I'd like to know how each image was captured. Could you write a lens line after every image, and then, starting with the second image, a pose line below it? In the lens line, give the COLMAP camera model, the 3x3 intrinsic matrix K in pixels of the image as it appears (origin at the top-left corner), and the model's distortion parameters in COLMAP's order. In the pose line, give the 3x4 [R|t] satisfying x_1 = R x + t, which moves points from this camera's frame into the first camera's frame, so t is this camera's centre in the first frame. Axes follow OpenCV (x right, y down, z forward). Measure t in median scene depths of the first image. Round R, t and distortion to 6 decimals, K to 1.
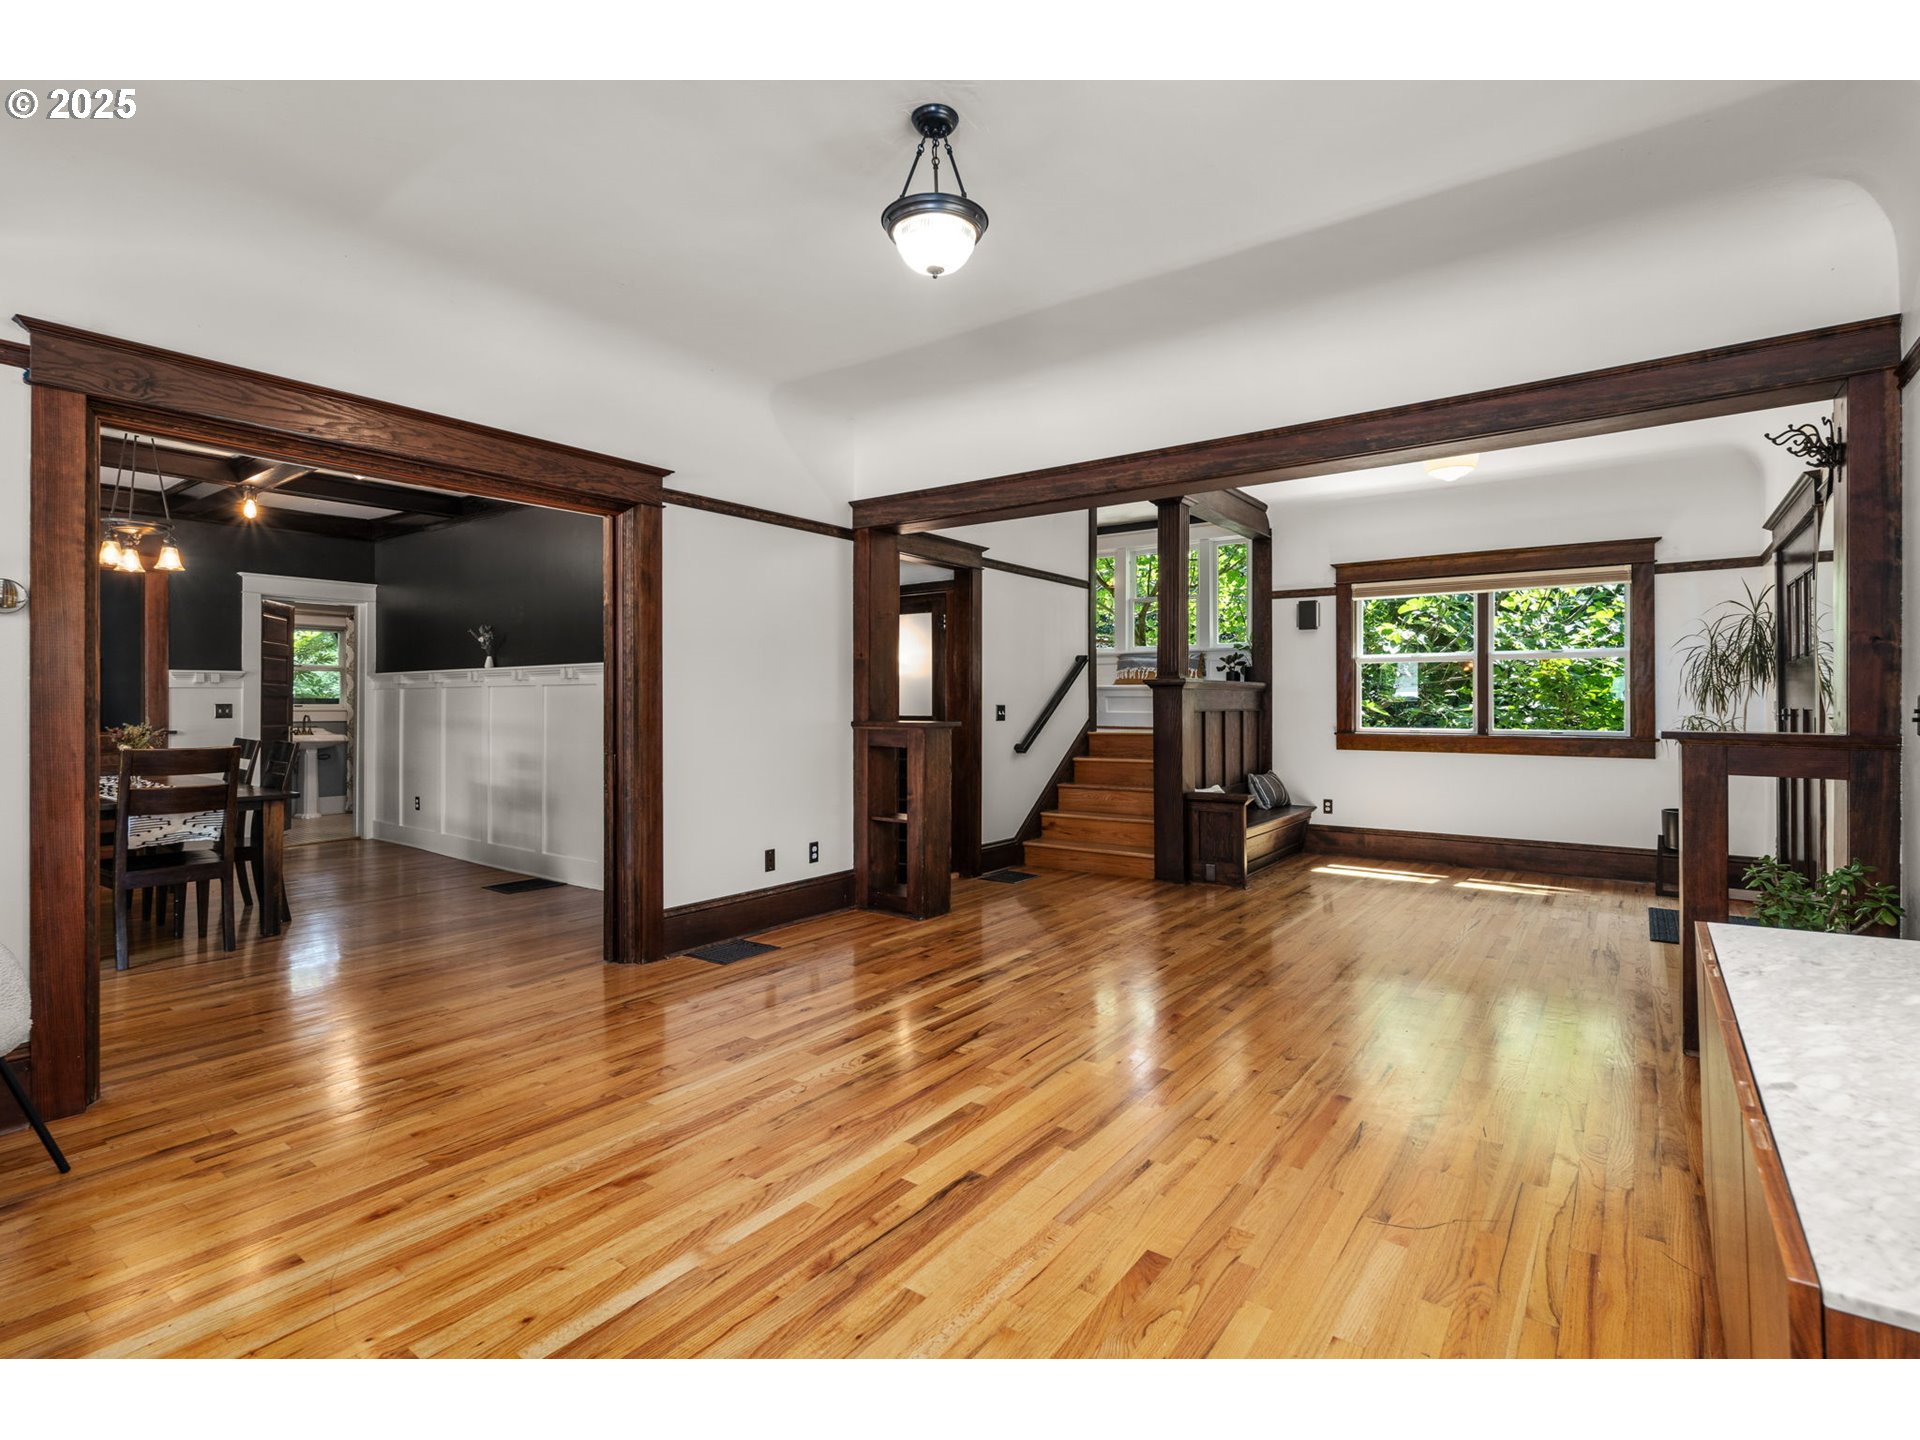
lens RADIAL K [[917.4, 0, 955.3], [0, 917.4, 700.6], [0, 0, 1]] dist [-0.002473, 0.000661]
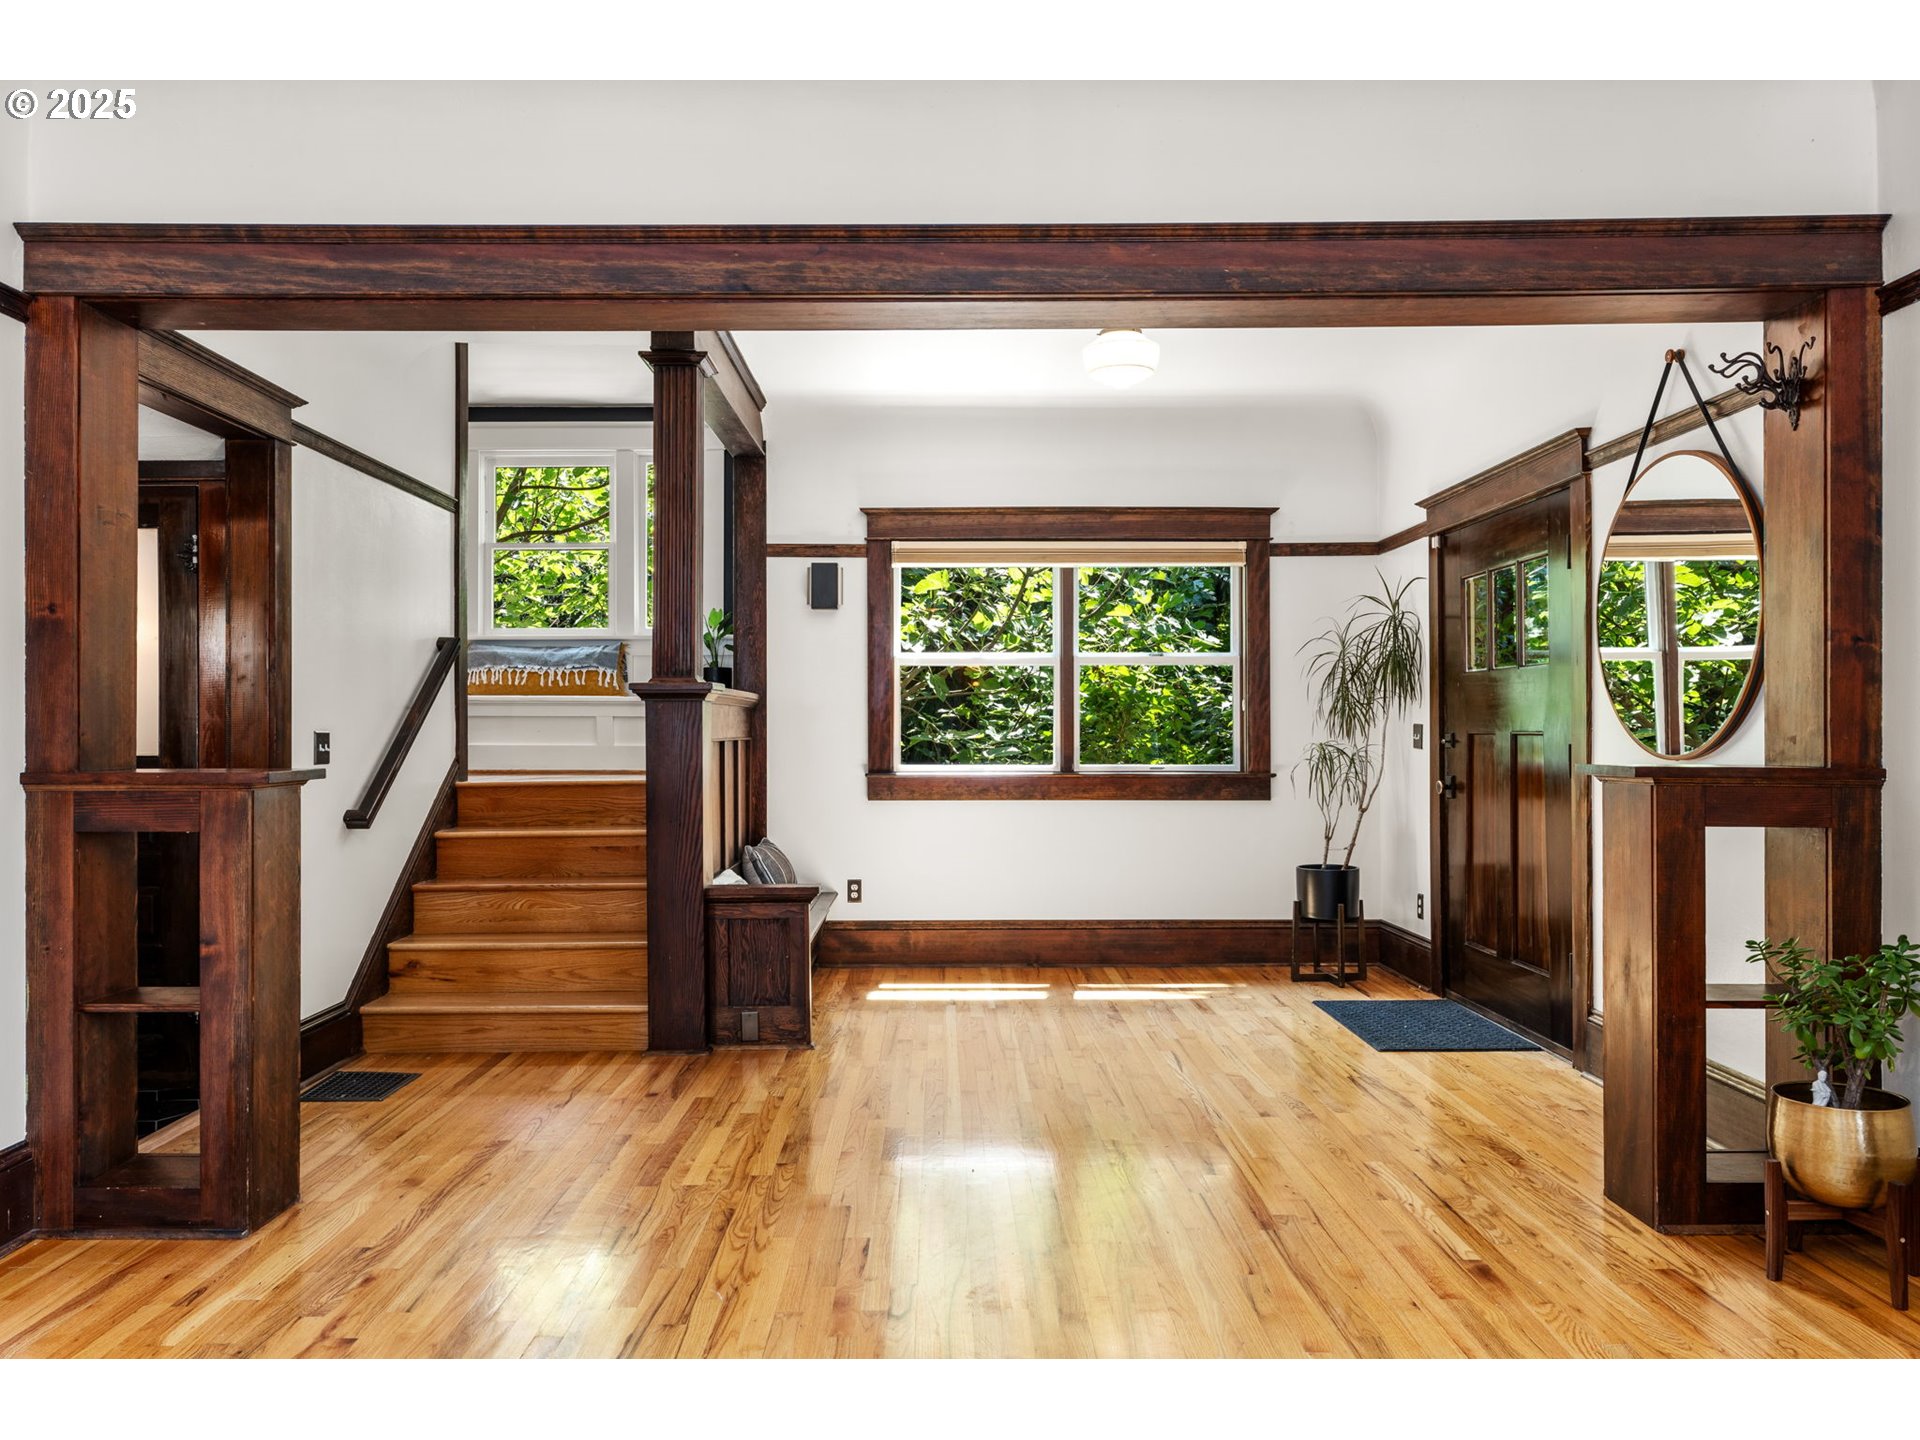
lens RADIAL K [[1380.0, 0, 952.4], [0, 1380.0, 730.0], [0, 0, 1]] dist [0.000812, 0.001678]
pose [[0.805488, -0.001662, 0.592610, -0.124787], [-0.000409, 0.999994, 0.003362, 0.001639], [-0.592612, -0.002951, 0.805483, 0.237091]]
